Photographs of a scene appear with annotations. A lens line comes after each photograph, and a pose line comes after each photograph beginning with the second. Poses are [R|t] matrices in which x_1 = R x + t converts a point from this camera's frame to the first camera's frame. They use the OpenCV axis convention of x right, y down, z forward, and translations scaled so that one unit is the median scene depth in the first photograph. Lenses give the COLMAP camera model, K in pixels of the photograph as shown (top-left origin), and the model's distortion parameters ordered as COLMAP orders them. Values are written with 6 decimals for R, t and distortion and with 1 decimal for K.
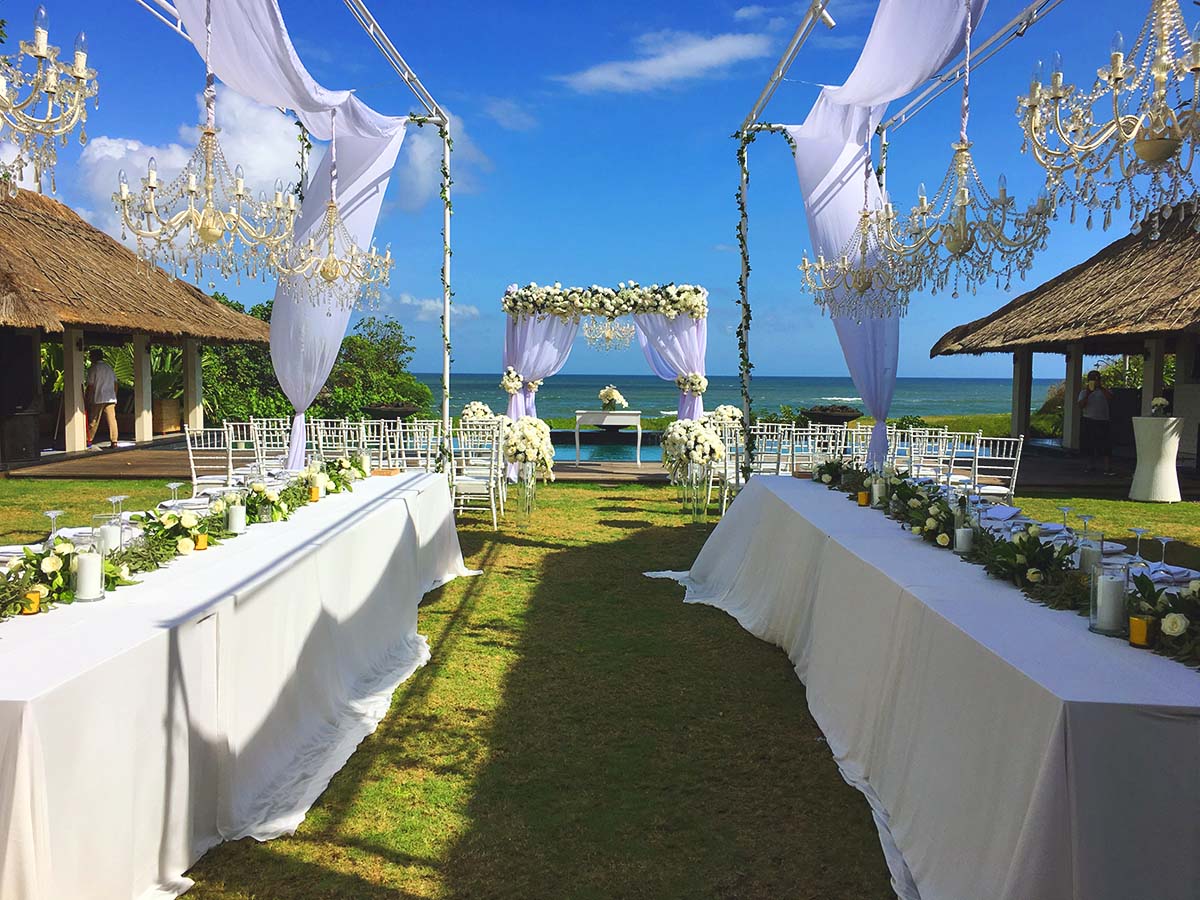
lens RADIAL K [[1027.1, 0, 599.1], [0, 1027.1, 446.3], [0, 0, 1]] dist [0.012671, 0.004796]
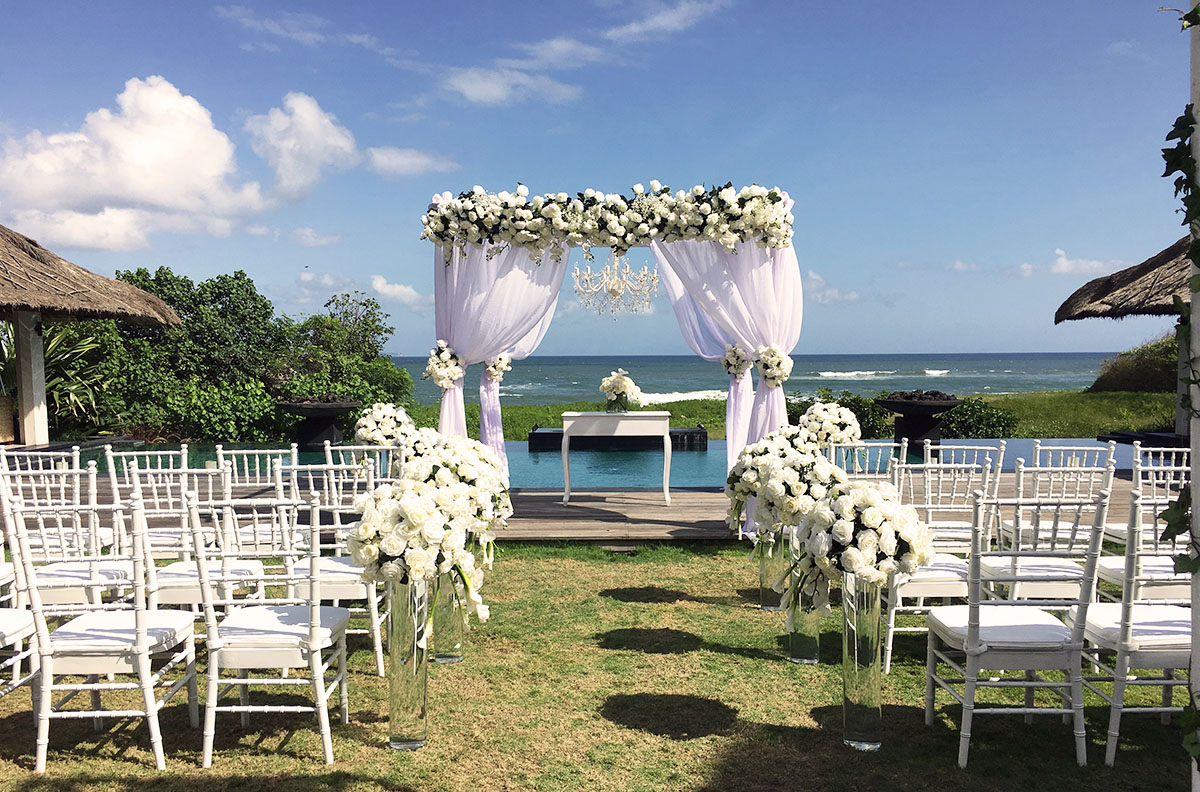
lens RADIAL K [[1087.4, 0, 596.8], [0, 1087.4, 463.6], [0, 0, 1]] dist [0.027127, -0.014270]
pose [[0.999879, -0.014552, -0.005550, 0.000912], [0.014709, 0.999460, 0.029369, -0.026672], [0.005120, -0.029447, 0.999553, 0.410256]]
